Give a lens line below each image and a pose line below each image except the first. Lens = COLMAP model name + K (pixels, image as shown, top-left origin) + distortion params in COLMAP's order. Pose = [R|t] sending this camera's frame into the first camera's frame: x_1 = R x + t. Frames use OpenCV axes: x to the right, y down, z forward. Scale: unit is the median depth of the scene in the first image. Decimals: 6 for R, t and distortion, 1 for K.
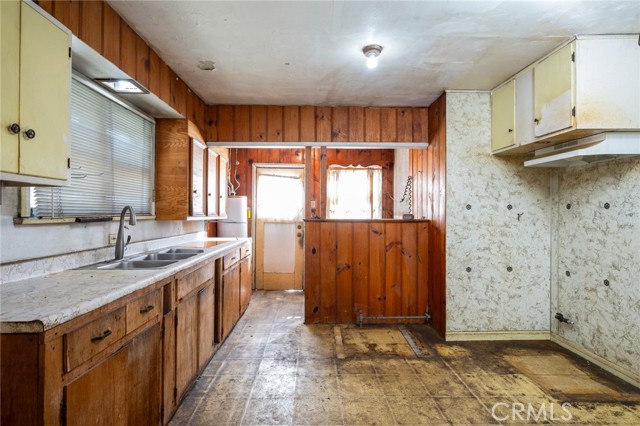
lens RADIAL K [[339.3, 0, 314.7], [0, 339.3, 213.3], [0, 0, 1]] dist [0.001700, -0.000269]
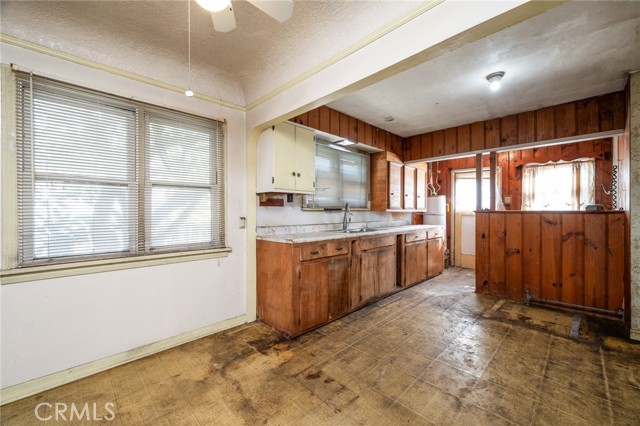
lens RADIAL K [[257.4, 0, 319.3], [0, 257.4, 211.6], [0, 0, 1]] dist [0.001469, 0.000604]
pose [[0.693670, -0.002964, -0.720287, 0.320268], [0.002147, 0.999996, -0.002047, 0.025063], [0.720290, -0.000127, 0.693673, -0.124564]]
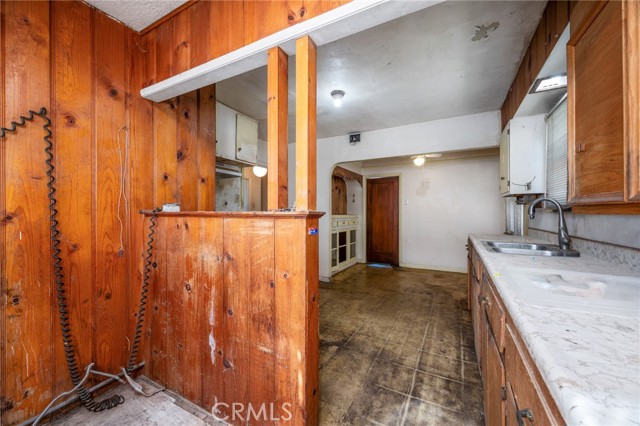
lens RADIAL K [[257.4, 0, 330.9], [0, 257.4, 212.5], [0, 0, 1]] dist [0.001469, 0.000604]
pose [[-0.896893, -0.004543, 0.442225, -0.228391], [-0.004690, 0.999989, 0.000763, 0.021172], [-0.442223, -0.001390, -0.896904, 1.557203]]
